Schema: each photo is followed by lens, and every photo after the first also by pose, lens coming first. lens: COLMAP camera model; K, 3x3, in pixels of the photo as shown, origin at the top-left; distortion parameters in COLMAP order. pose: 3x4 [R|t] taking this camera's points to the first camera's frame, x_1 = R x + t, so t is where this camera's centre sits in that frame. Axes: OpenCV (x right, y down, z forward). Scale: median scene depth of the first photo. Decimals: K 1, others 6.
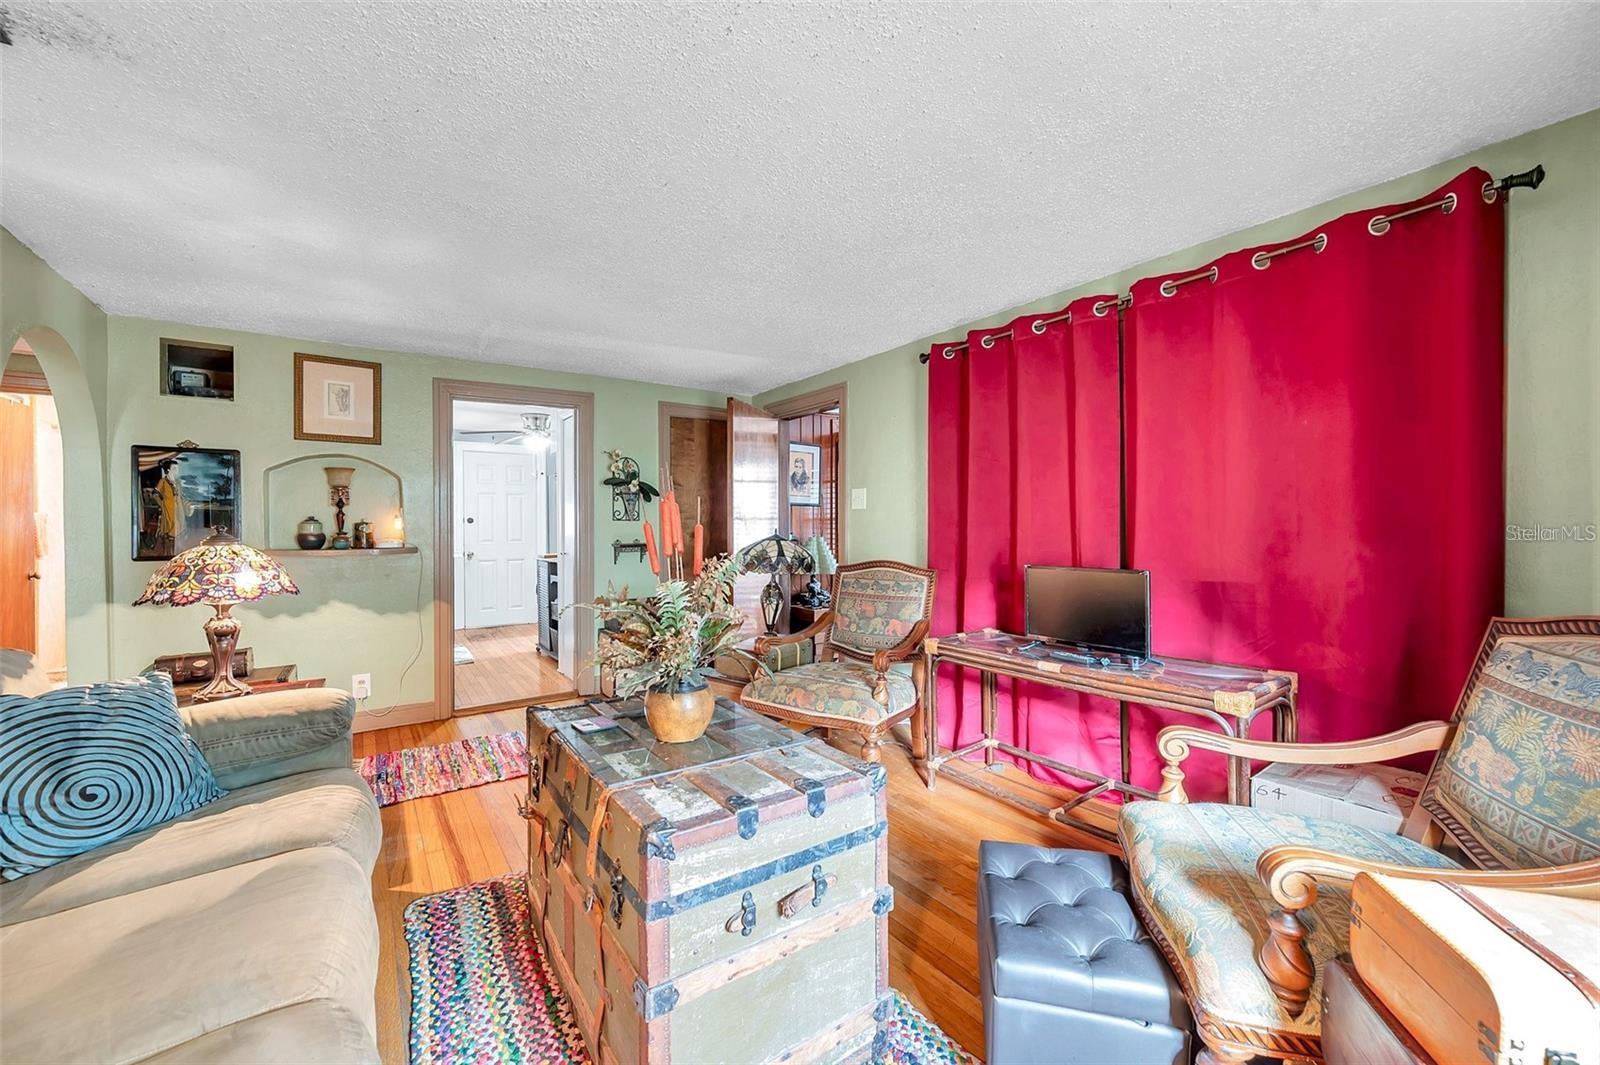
lens RADIAL K [[643.7, 0, 793.8], [0, 643.7, 530.6], [0, 0, 1]] dist [-0.000733, -0.000045]
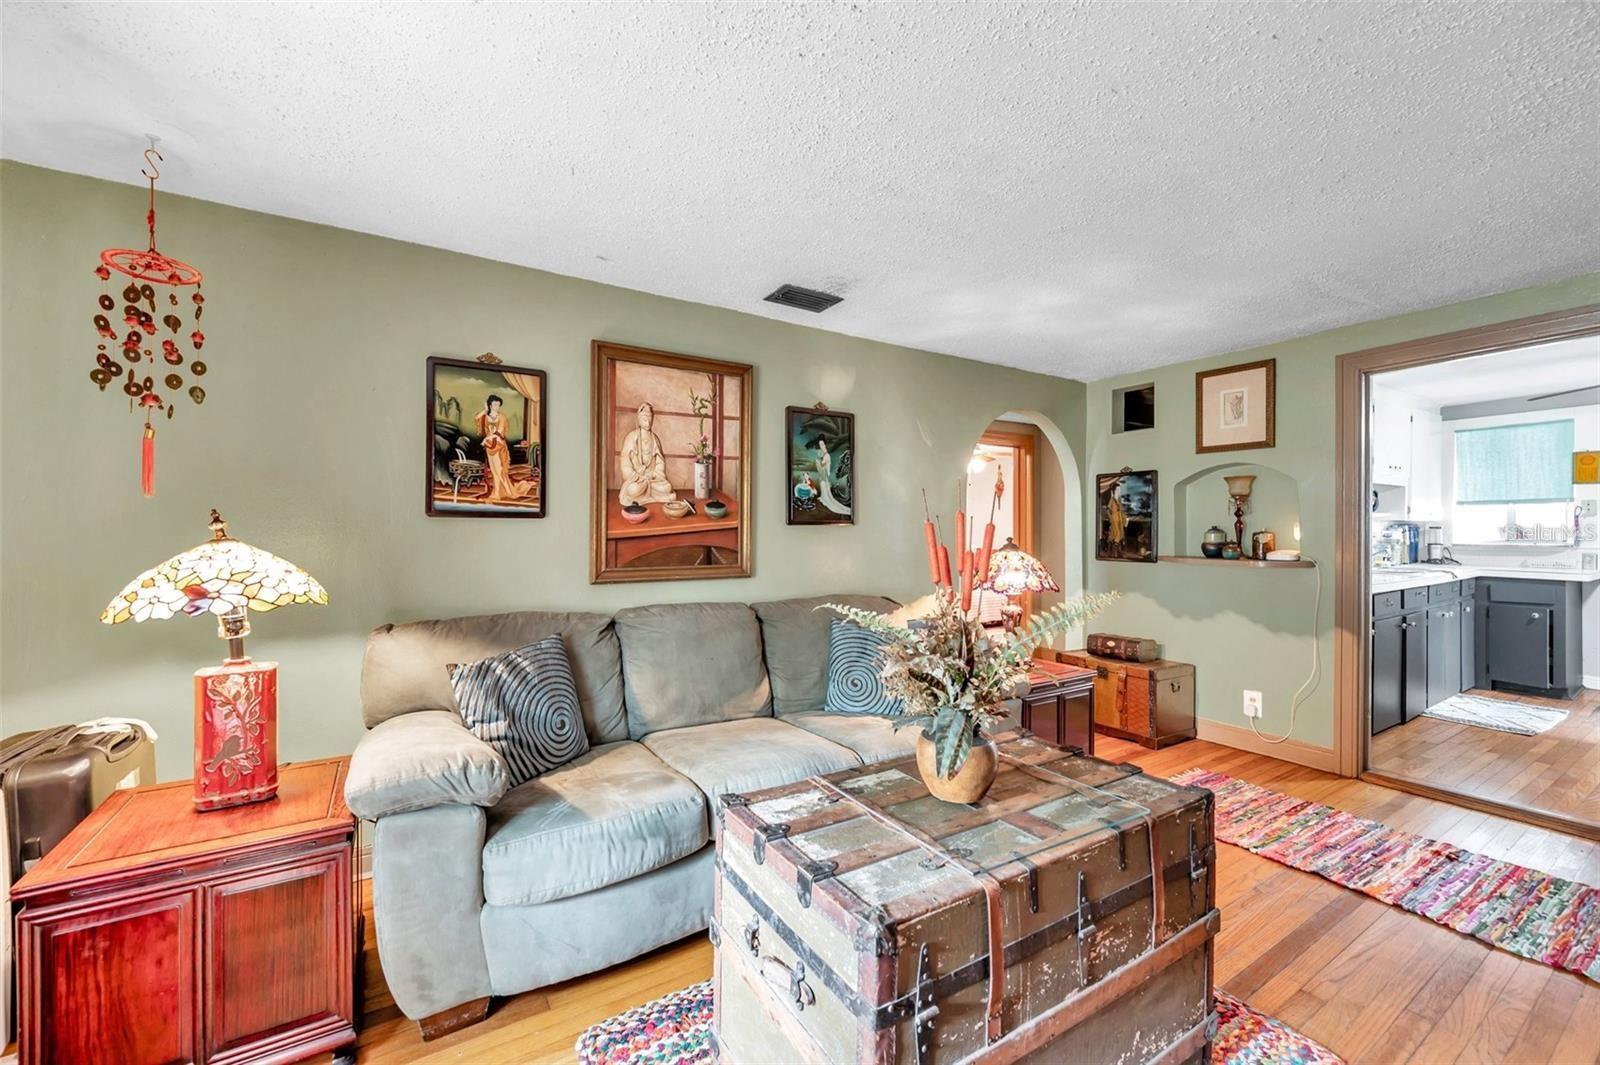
lens RADIAL K [[643.7, 0, 793.8], [0, 643.7, 530.6], [0, 0, 1]] dist [-0.000733, -0.000045]
pose [[-0.044961, 0.005324, -0.998975, 0.327198], [-0.005917, 0.999967, 0.005595, -0.017015], [0.998971, 0.006163, -0.044928, 0.386313]]
